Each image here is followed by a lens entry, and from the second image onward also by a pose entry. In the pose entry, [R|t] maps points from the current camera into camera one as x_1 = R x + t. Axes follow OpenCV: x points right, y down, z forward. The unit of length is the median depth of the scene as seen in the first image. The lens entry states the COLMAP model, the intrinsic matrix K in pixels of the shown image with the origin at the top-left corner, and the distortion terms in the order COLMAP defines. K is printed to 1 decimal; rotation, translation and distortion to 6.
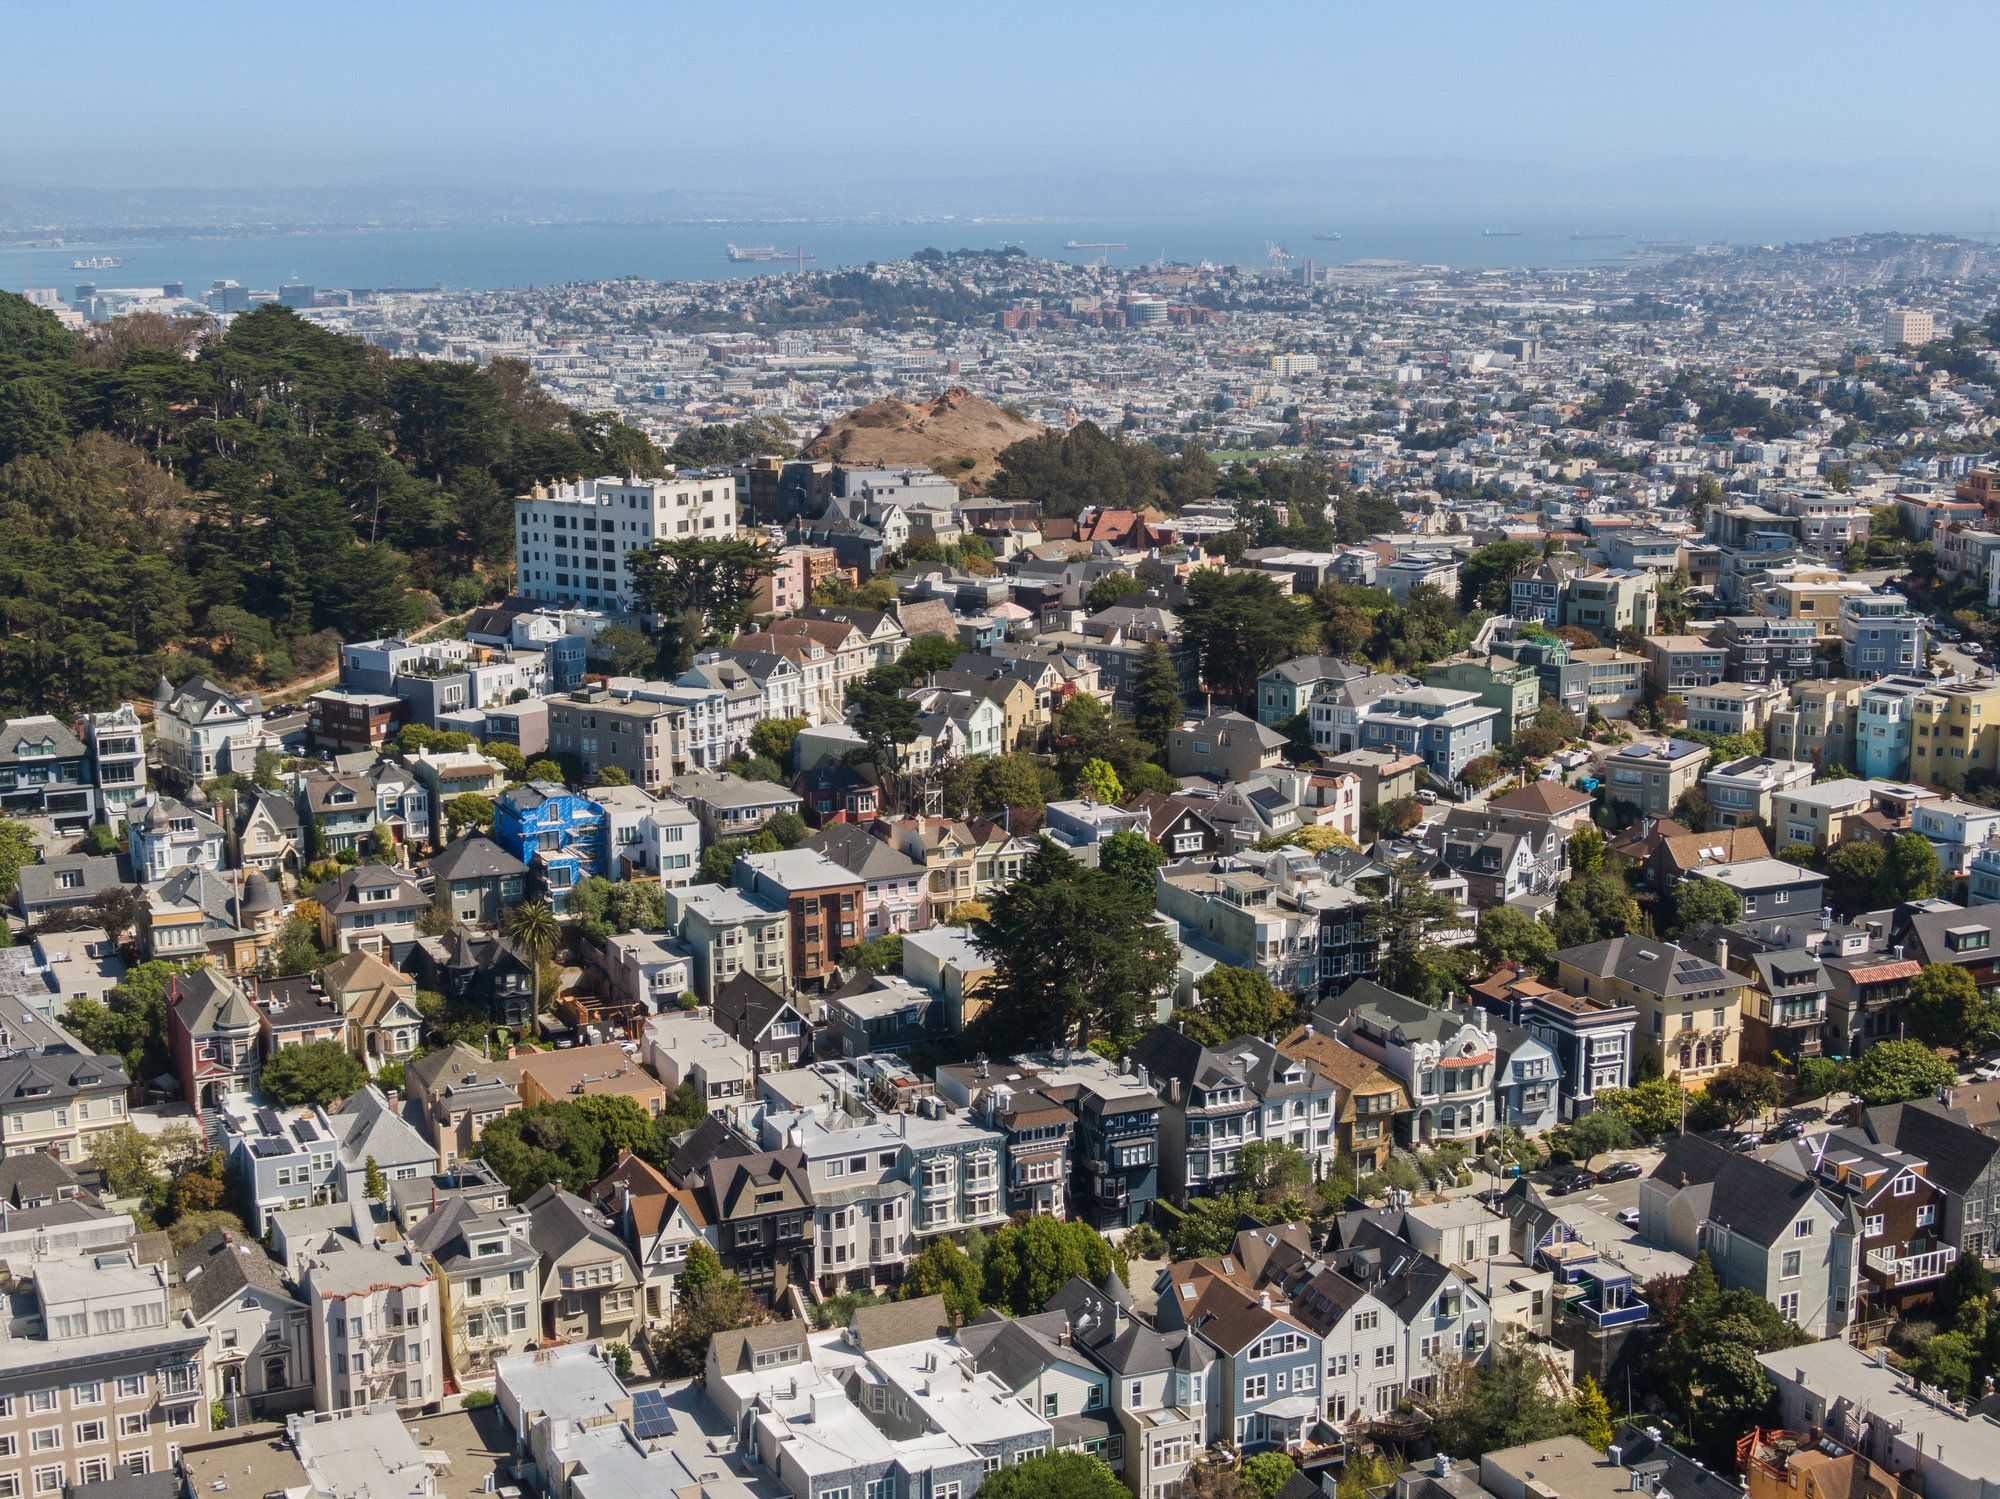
lens RADIAL K [[2795.2, 0, 1000.6], [0, 2795.2, 747.8], [0, 0, 1]] dist [0.033136, 0.000000]
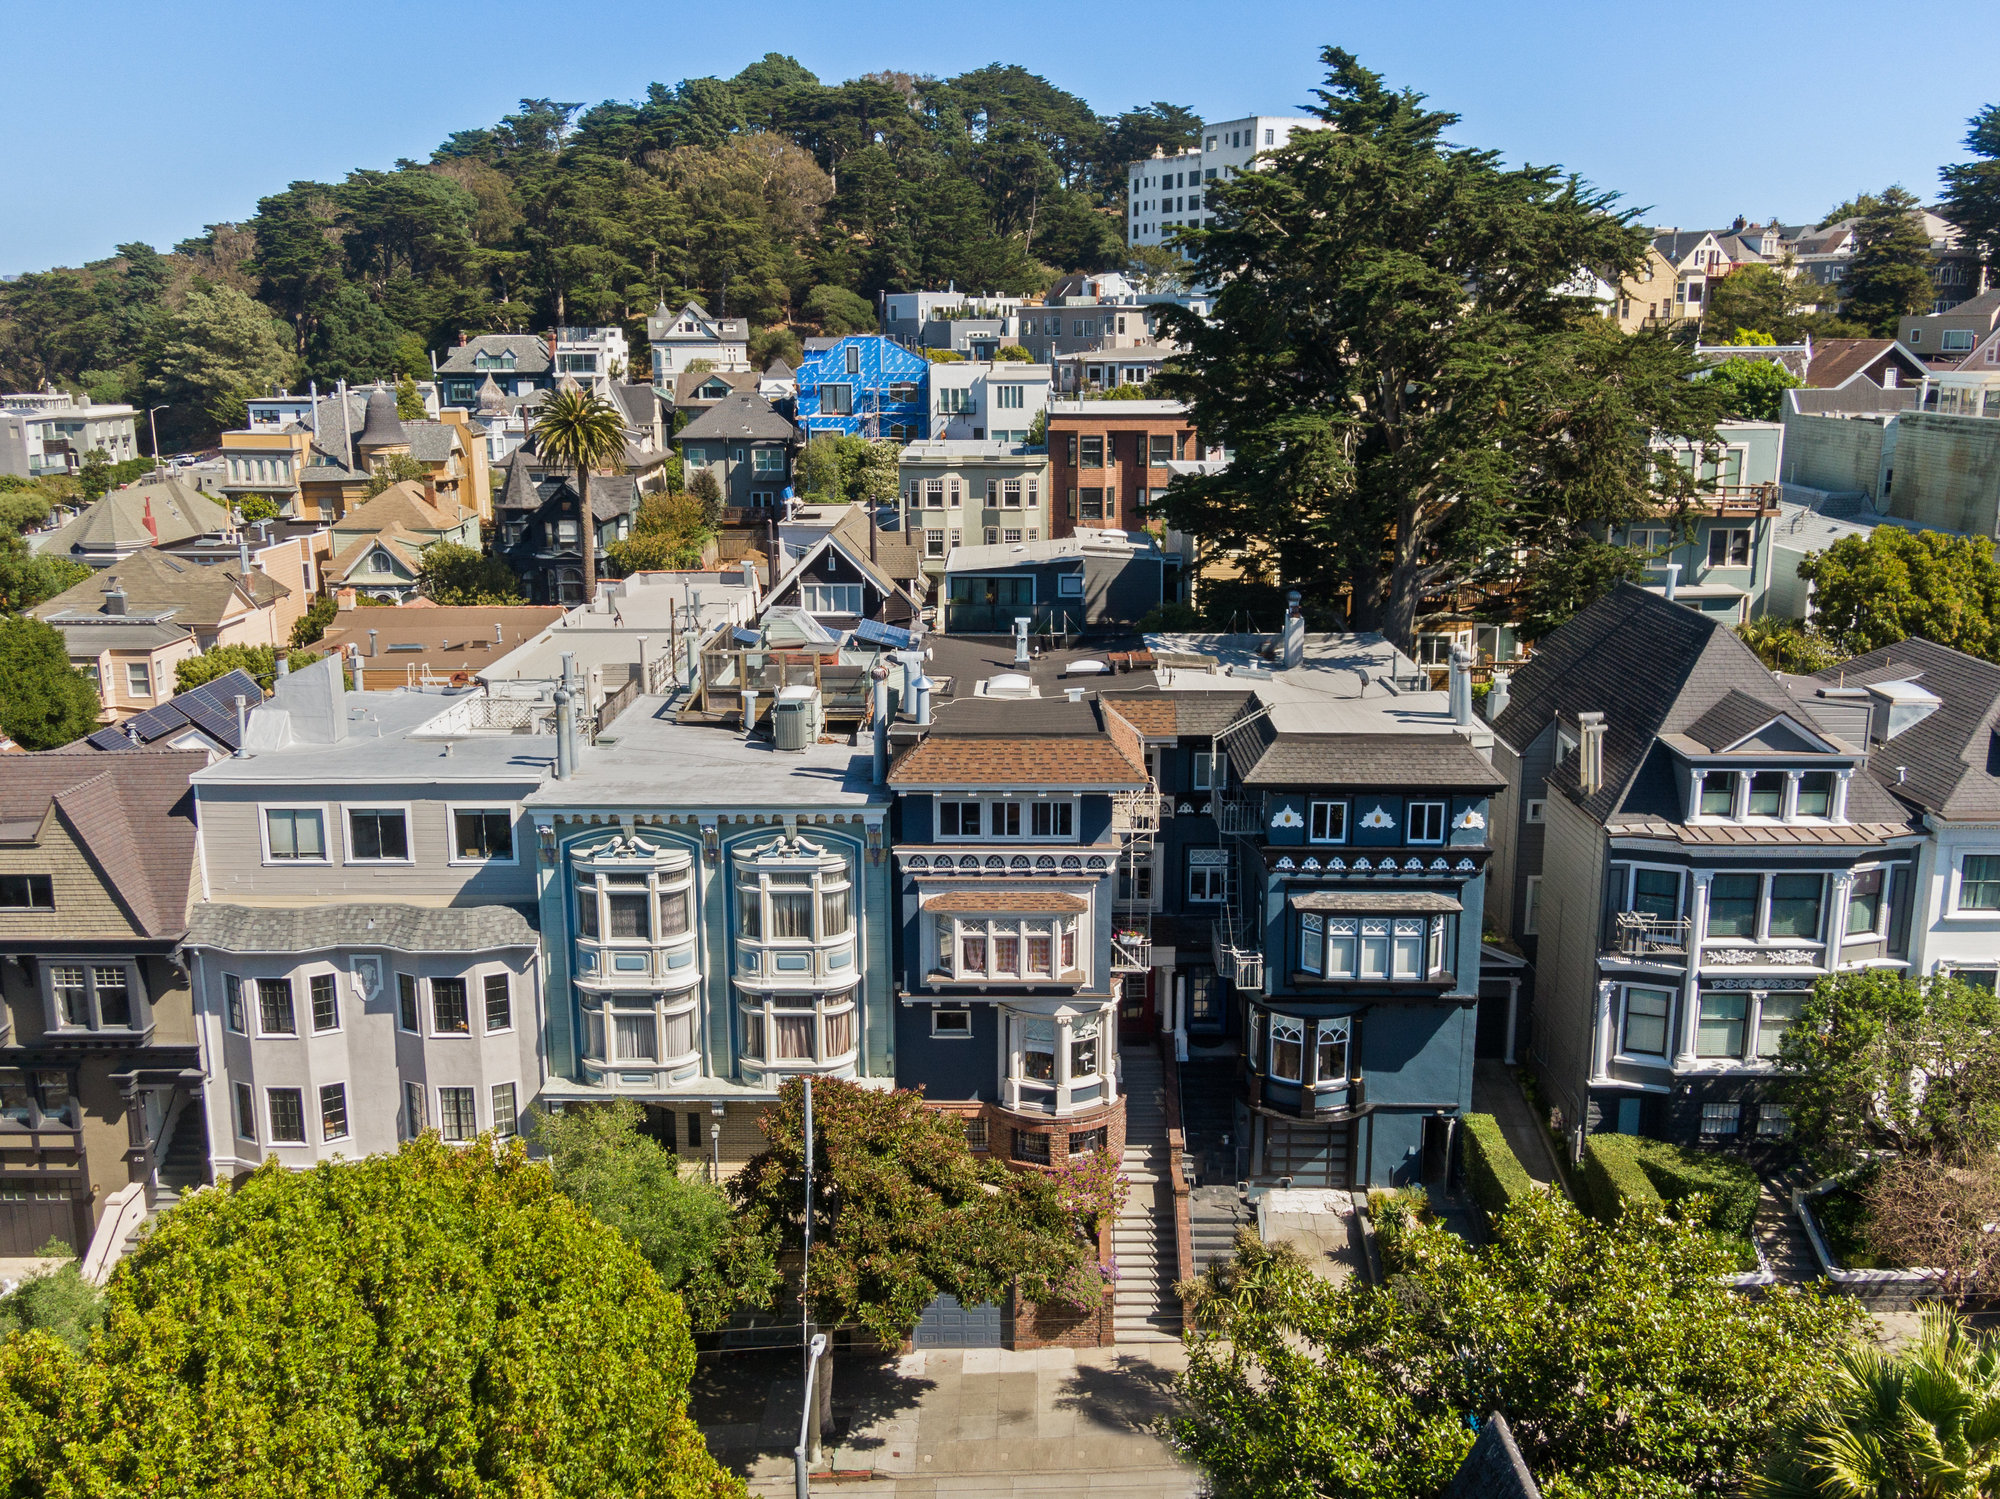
lens RADIAL K [[1832.5, 0, 996.1], [0, 1832.5, 754.1], [0, 0, 1]] dist [0.024588, 0.000000]
pose [[0.903387, 0.100532, -0.416876, 0.080999], [-0.083926, 0.994781, 0.058025, 0.109591], [0.420534, -0.017433, 0.907109, 0.753383]]
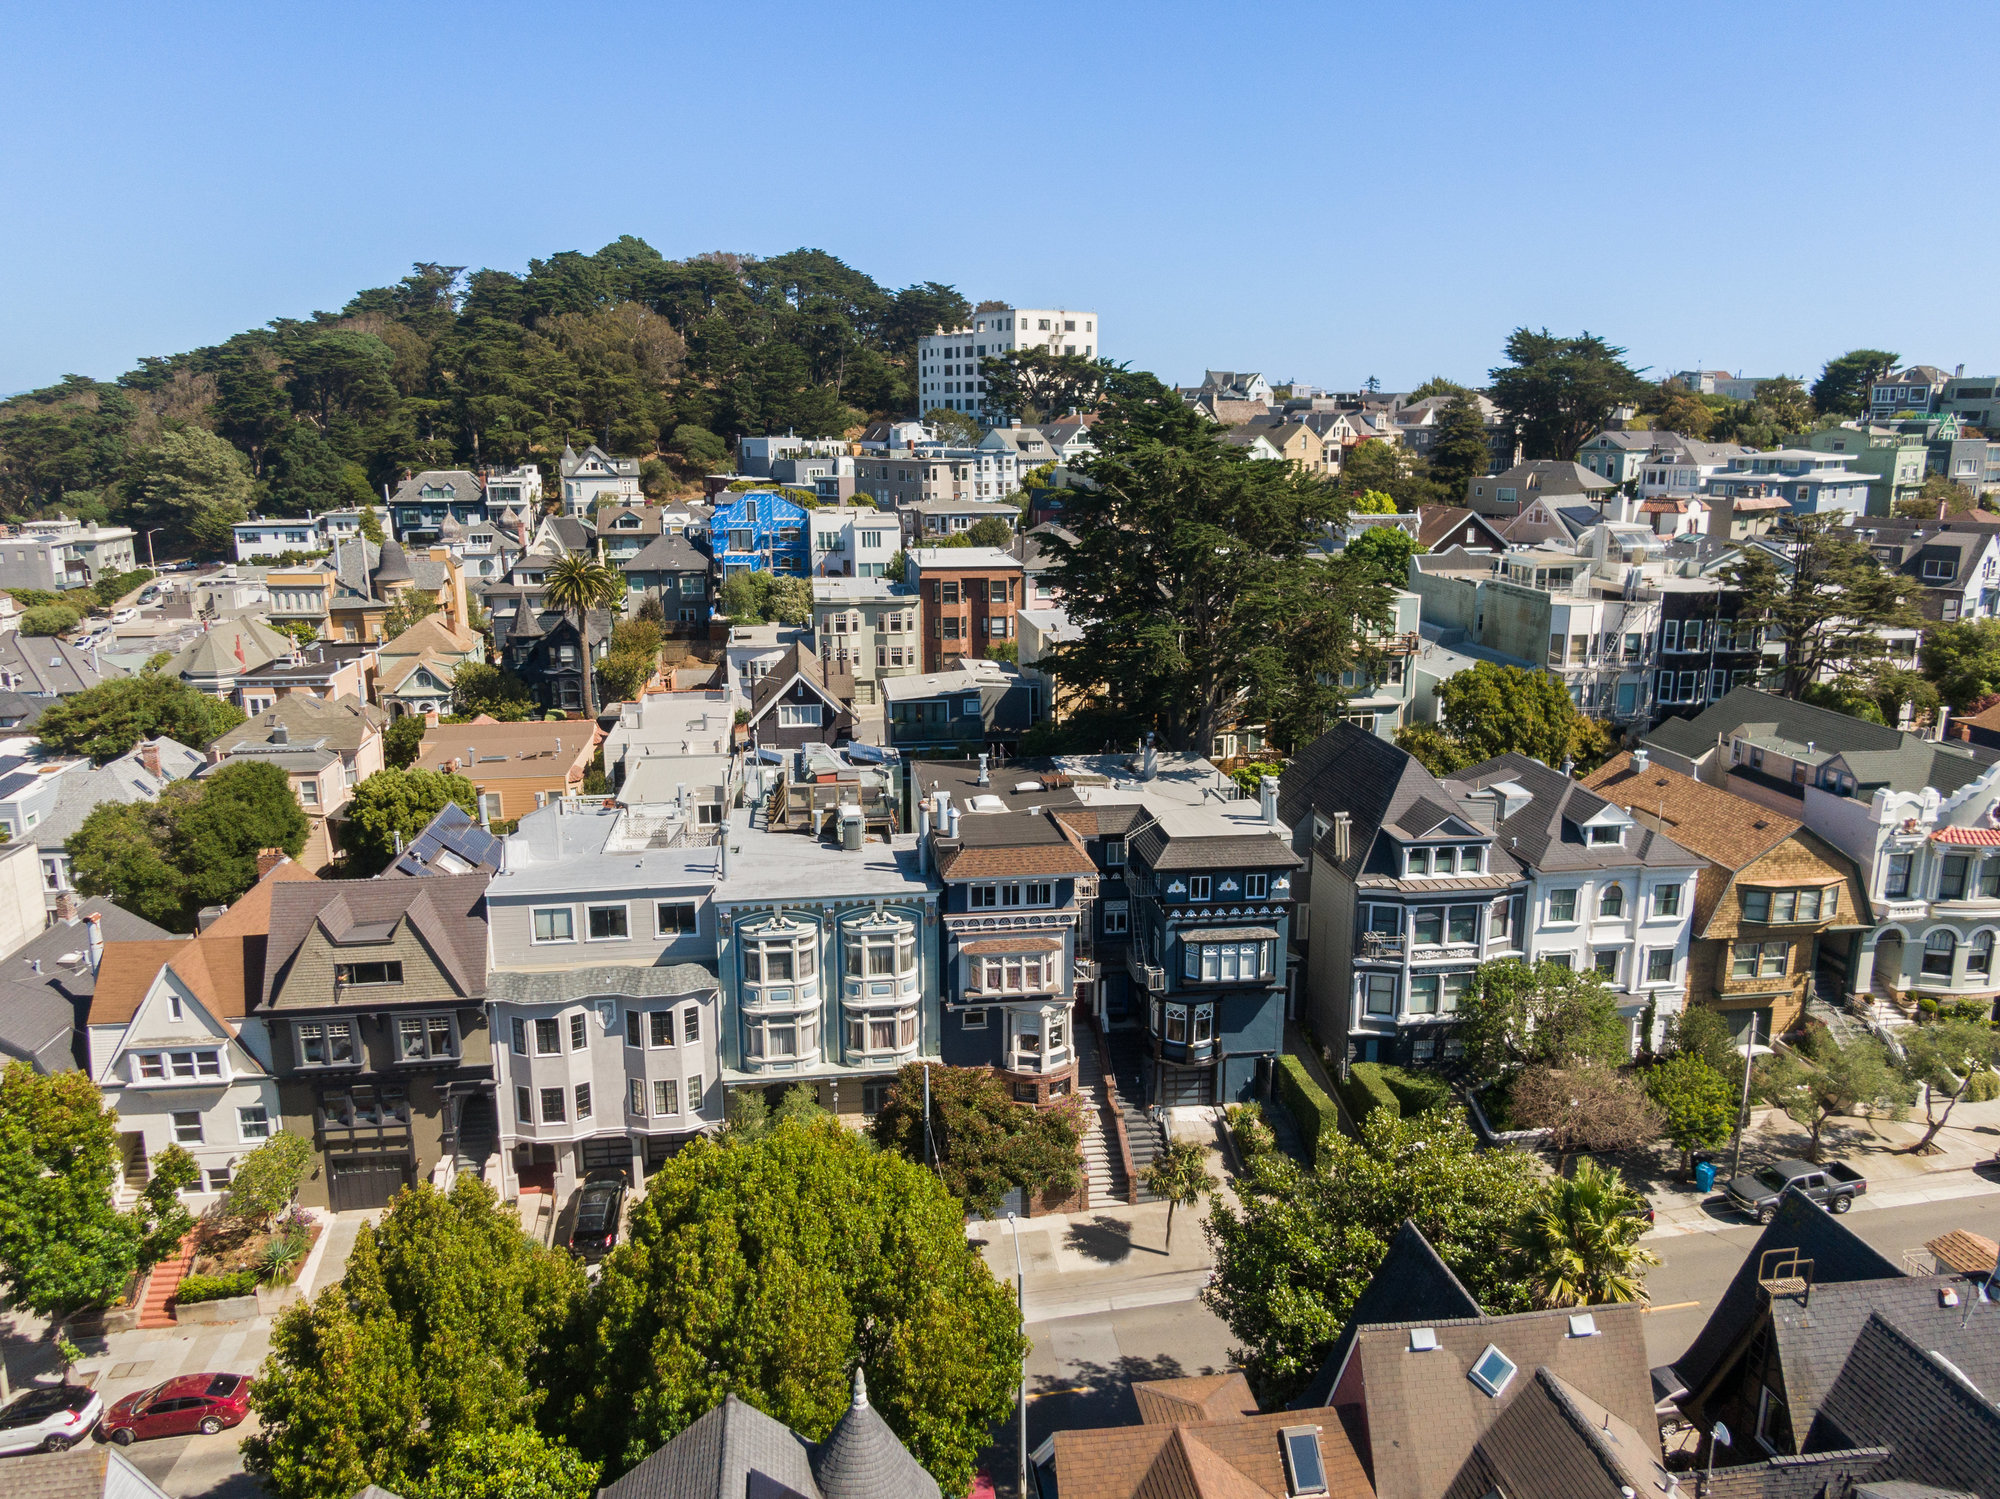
lens RADIAL K [[1436.4, 0, 1002.3], [0, 1436.4, 752.9], [0, 0, 1]] dist [0.038246, -0.053396]
pose [[0.958163, 0.068979, -0.277787, 0.069898], [-0.058728, 0.997256, 0.045066, 0.093910], [0.280133, -0.026867, 0.959585, 0.697803]]
